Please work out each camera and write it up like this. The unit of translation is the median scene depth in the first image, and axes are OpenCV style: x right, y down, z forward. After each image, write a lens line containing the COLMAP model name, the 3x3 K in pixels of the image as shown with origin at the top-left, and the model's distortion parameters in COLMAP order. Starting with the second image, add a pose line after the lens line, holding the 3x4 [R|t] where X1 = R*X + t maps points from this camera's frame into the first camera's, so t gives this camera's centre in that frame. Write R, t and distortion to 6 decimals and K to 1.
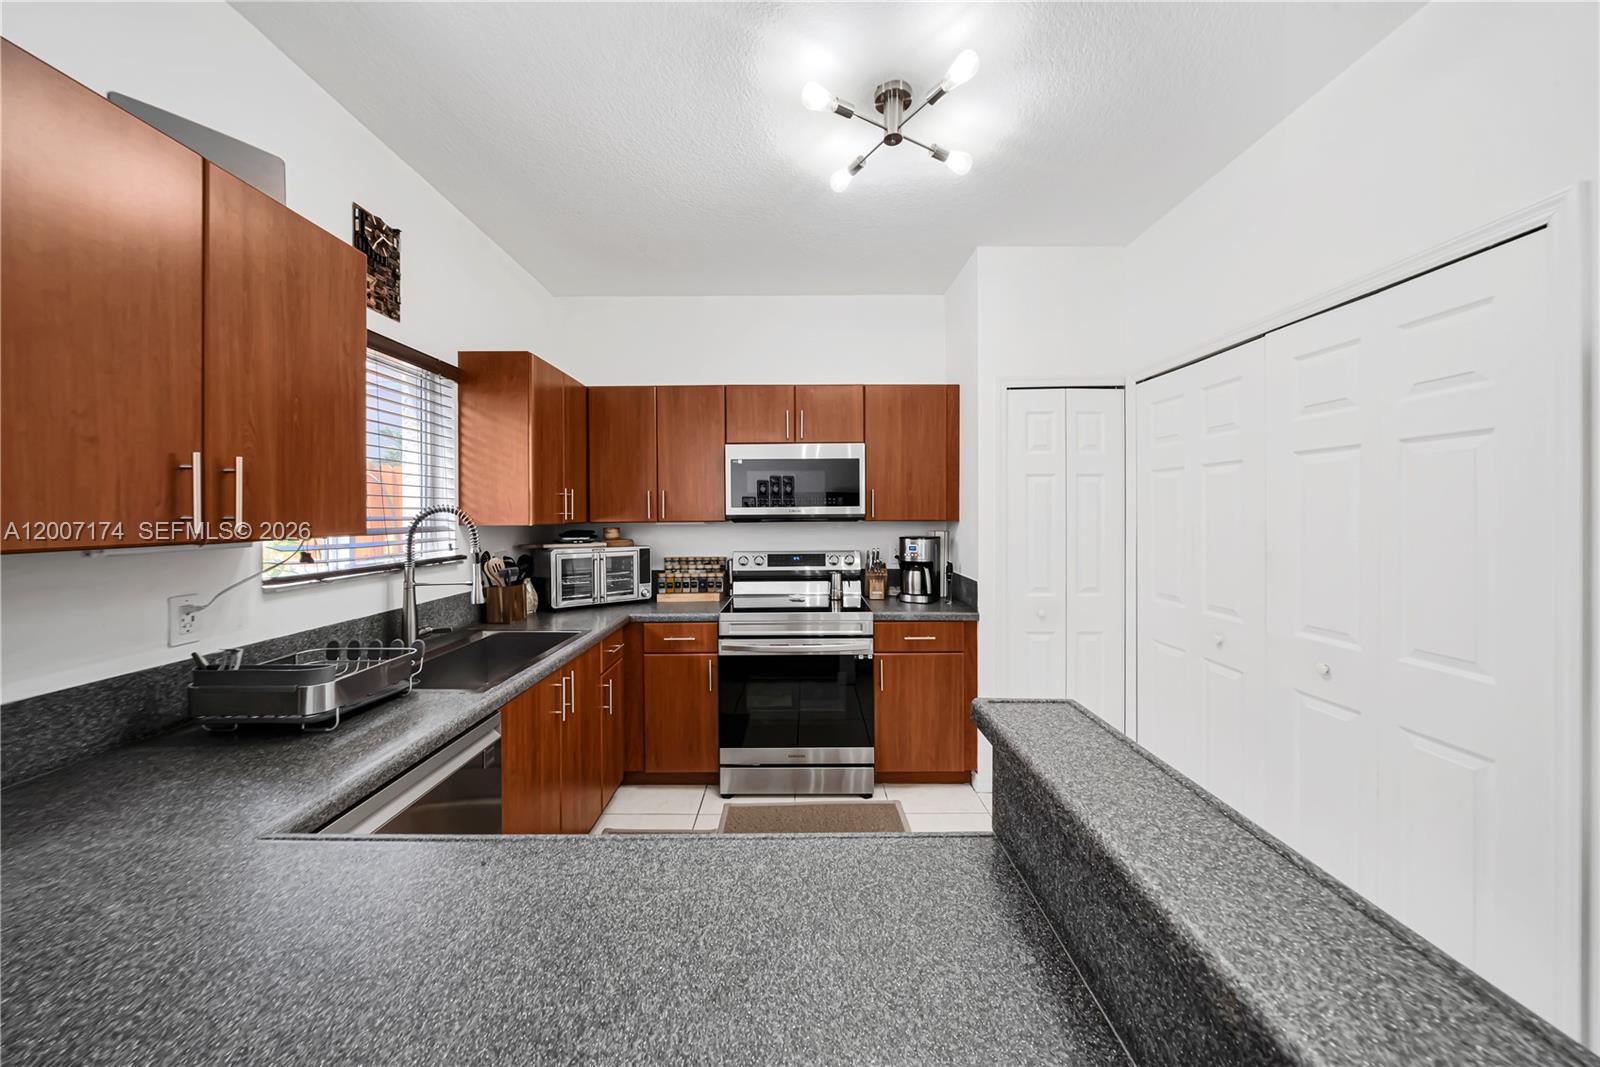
lens RADIAL K [[567.0, 0, 795.0], [0, 567.0, 509.2], [0, 0, 1]] dist [-0.000950, 0.000032]
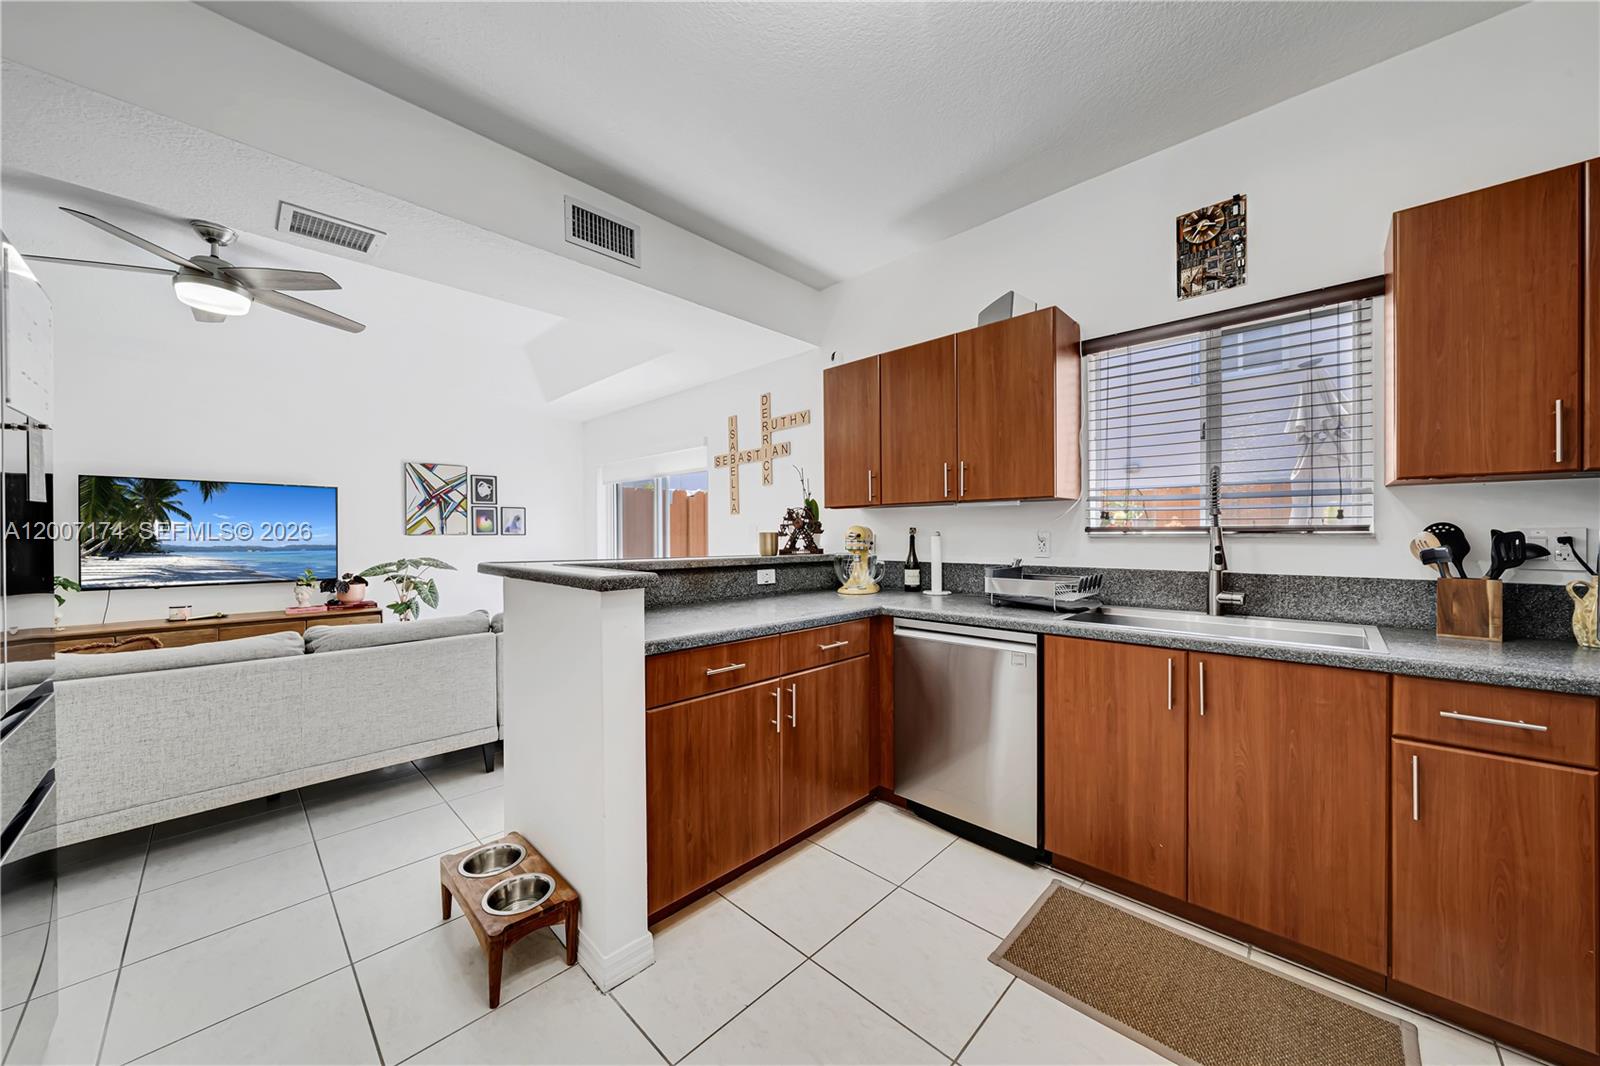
lens RADIAL K [[567.0, 0, 784.3], [0, 567.0, 535.0], [0, 0, 1]] dist [-0.000950, 0.000032]
pose [[-0.703607, 0.007936, -0.710545, 0.409795], [0.007994, 0.999963, 0.003253, 0.068908], [0.710544, -0.003392, -0.703644, 0.806880]]
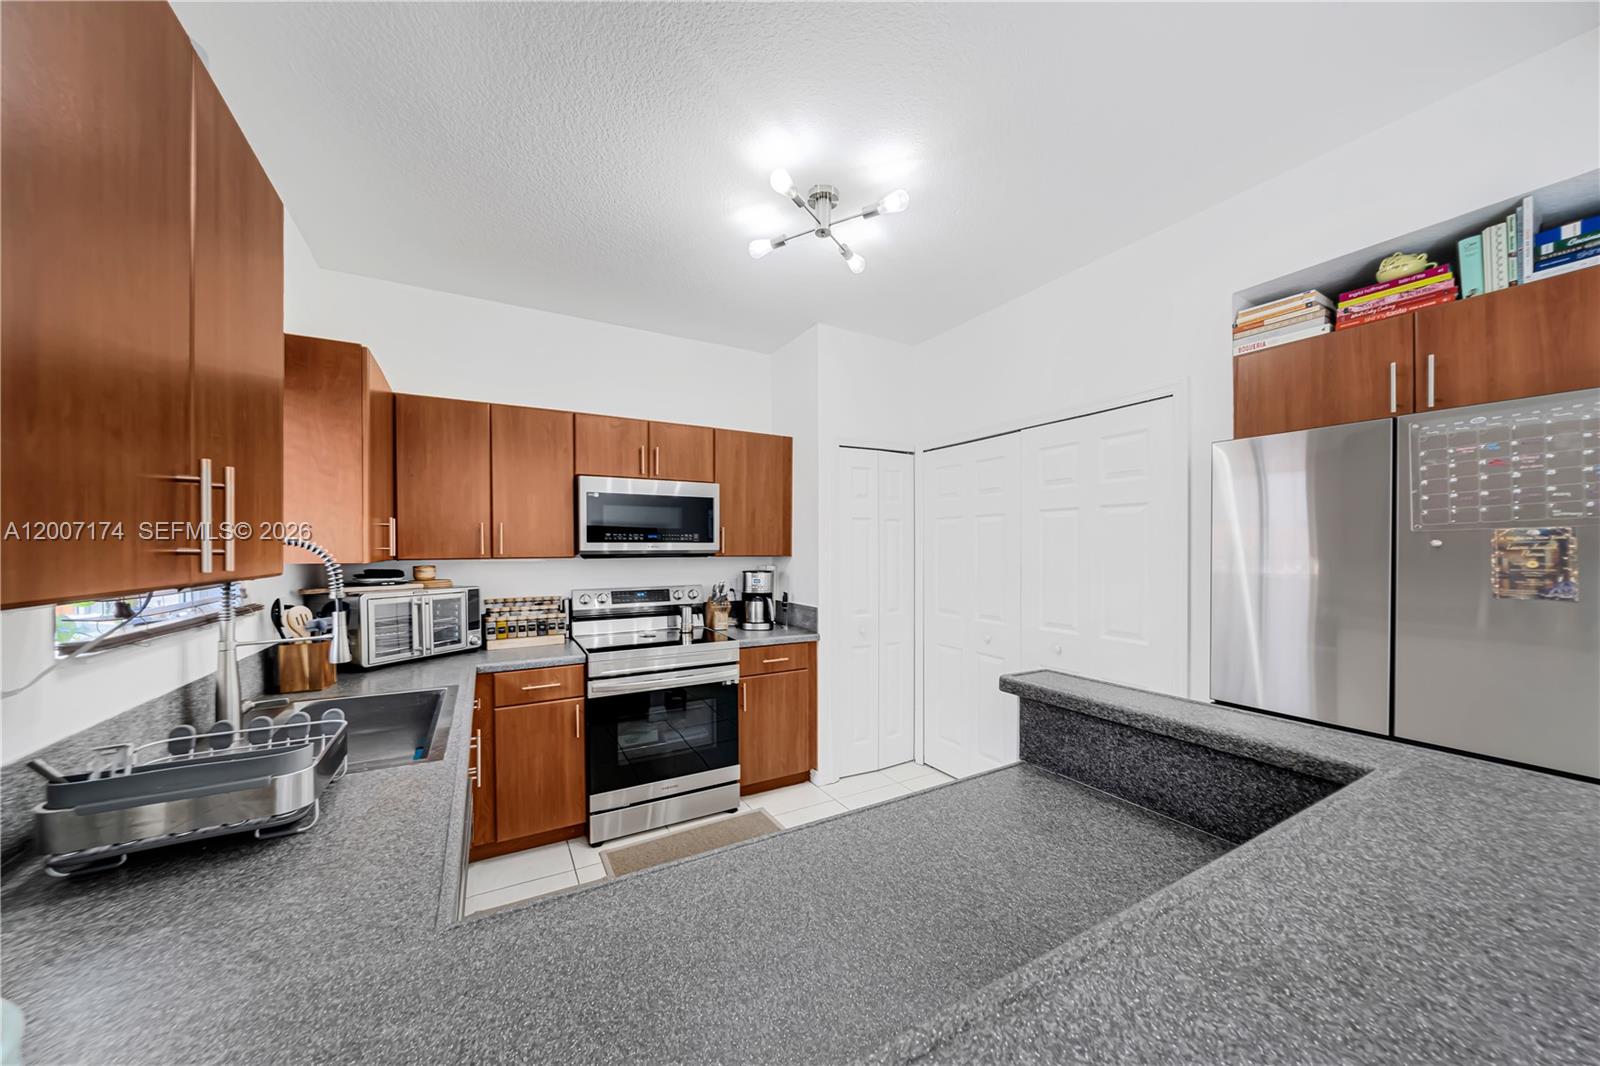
lens RADIAL K [[567.0, 0, 798.4], [0, 567.0, 544.3], [0, 0, 1]] dist [-0.000950, 0.000032]
pose [[0.865356, 0.007012, 0.501109, -0.282983], [-0.005400, 0.999975, -0.004668, 0.002048], [-0.501129, 0.001333, 0.865371, 0.001832]]
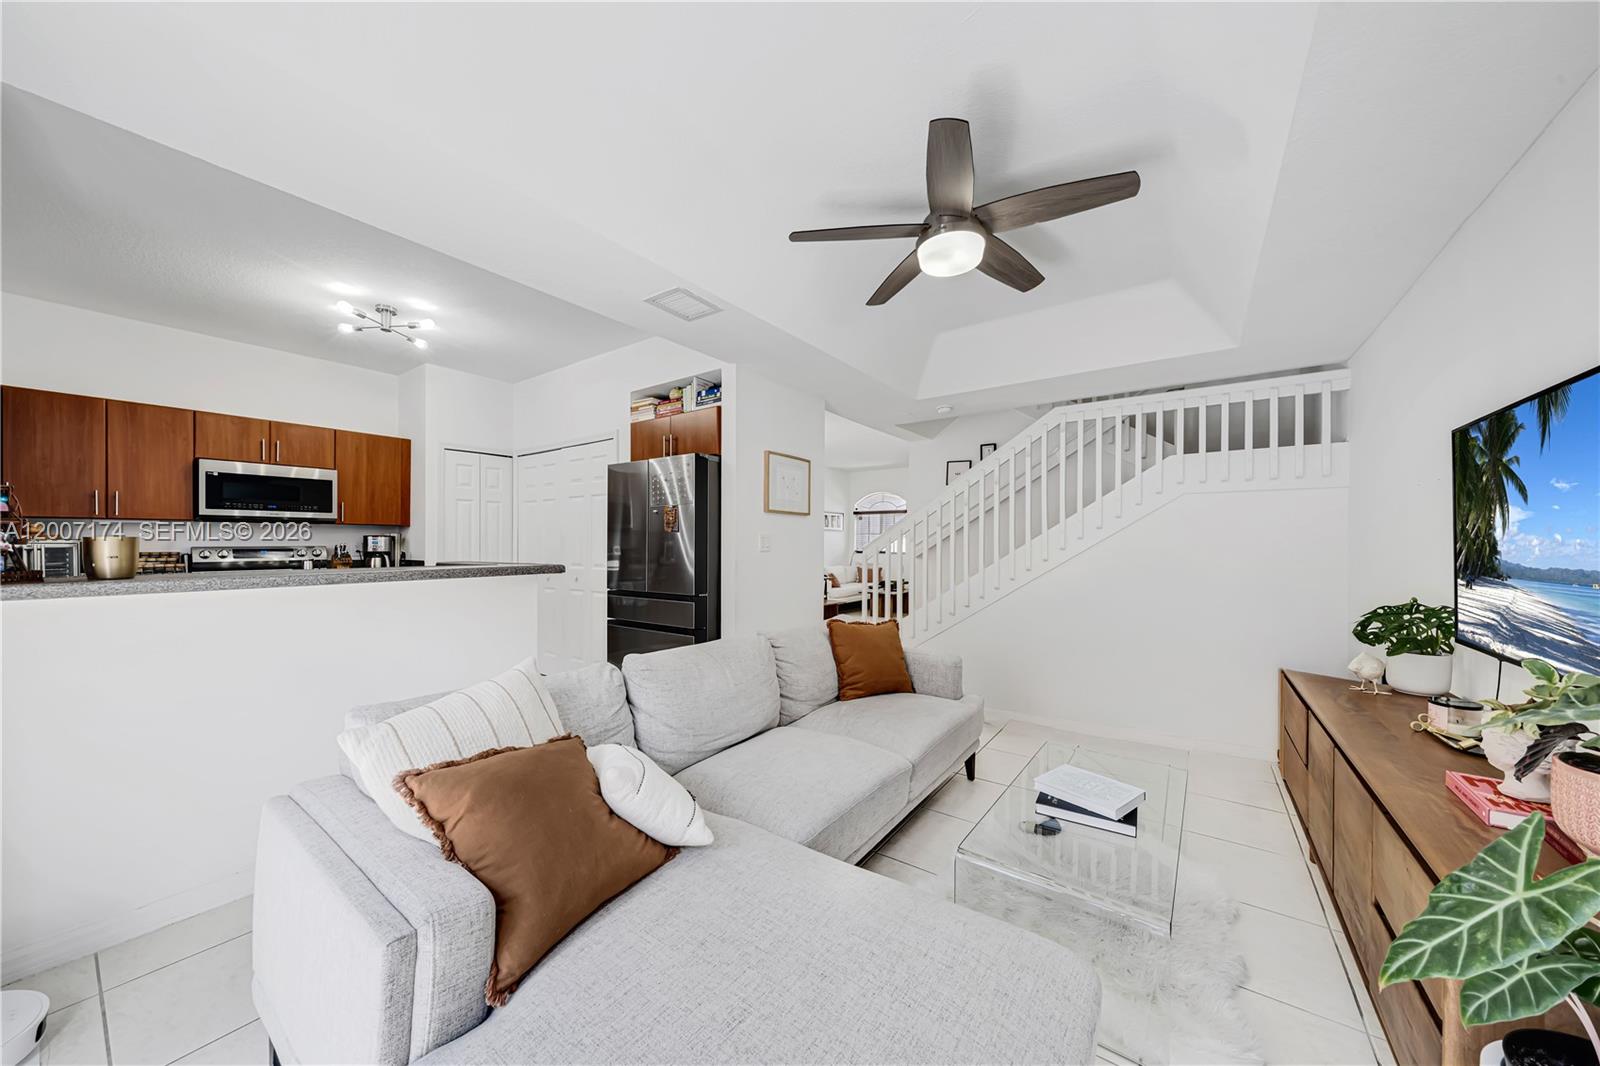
lens RADIAL K [[567.0, 0, 810.0], [0, 567.0, 539.0], [0, 0, 1]] dist [-0.000950, 0.000032]
pose [[0.576733, 0.014504, 0.816804, -0.371459], [-0.005652, 0.999889, -0.013764, 0.074910], [-0.816913, 0.003321, 0.576751, -0.856078]]
